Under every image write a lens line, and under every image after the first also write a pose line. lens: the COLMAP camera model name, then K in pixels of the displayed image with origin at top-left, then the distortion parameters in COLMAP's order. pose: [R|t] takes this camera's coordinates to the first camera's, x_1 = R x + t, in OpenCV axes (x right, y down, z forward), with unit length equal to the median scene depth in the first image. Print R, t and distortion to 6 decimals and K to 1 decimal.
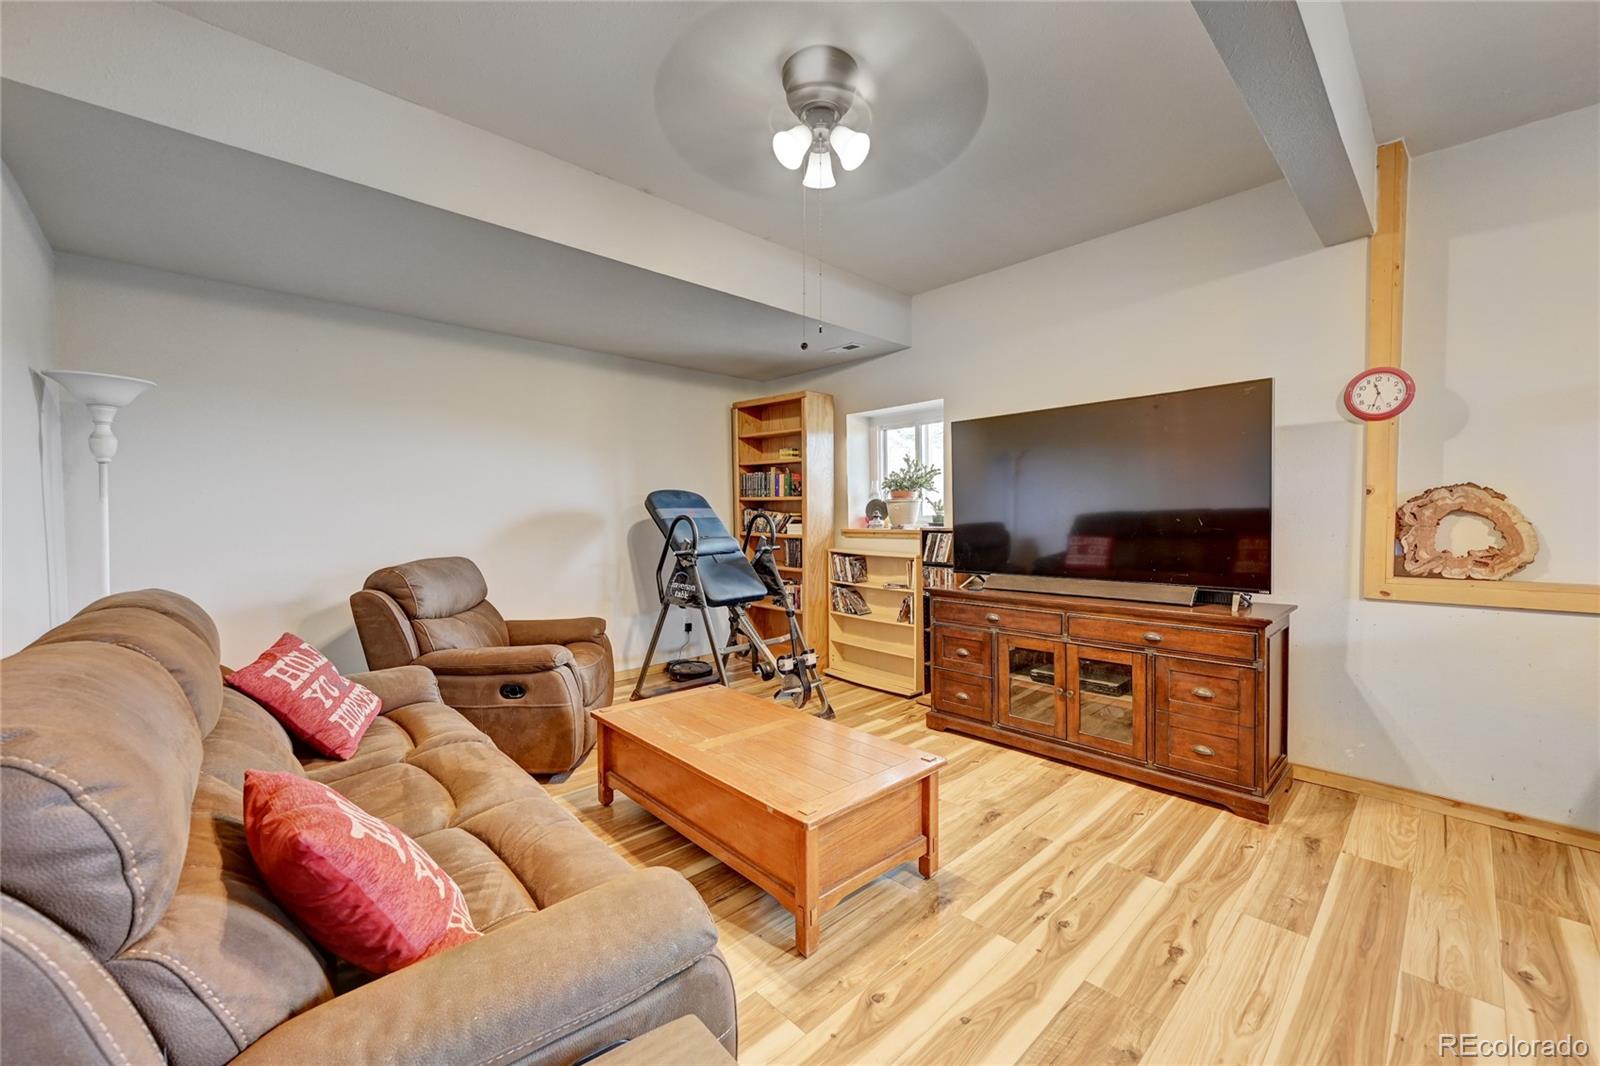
lens RADIAL K [[629.8, 0, 801.7], [0, 629.8, 529.1], [0, 0, 1]] dist [-0.002957, -0.000550]
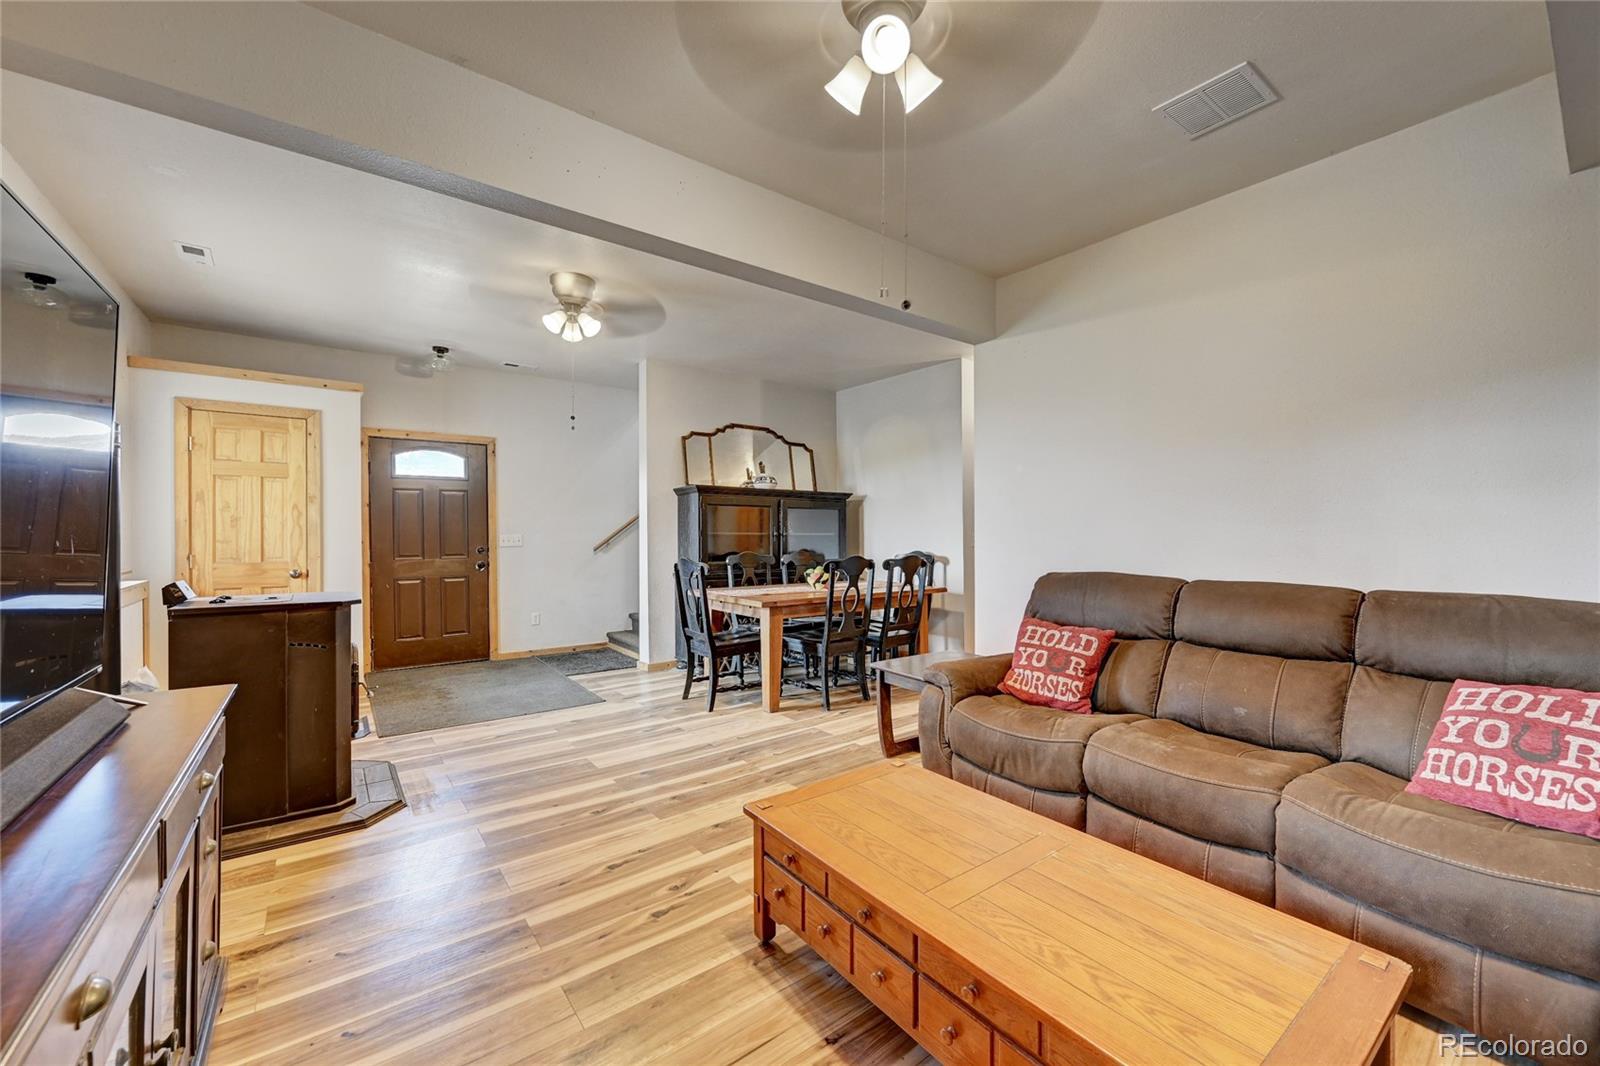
lens RADIAL K [[629.8, 0, 800.8], [0, 629.8, 530.7], [0, 0, 1]] dist [-0.002957, -0.000550]
pose [[-0.993617, 0.003579, 0.112749, 0.049857], [0.006191, 0.999720, 0.022825, -0.048007], [-0.112635, 0.023377, -0.993361, 1.936125]]
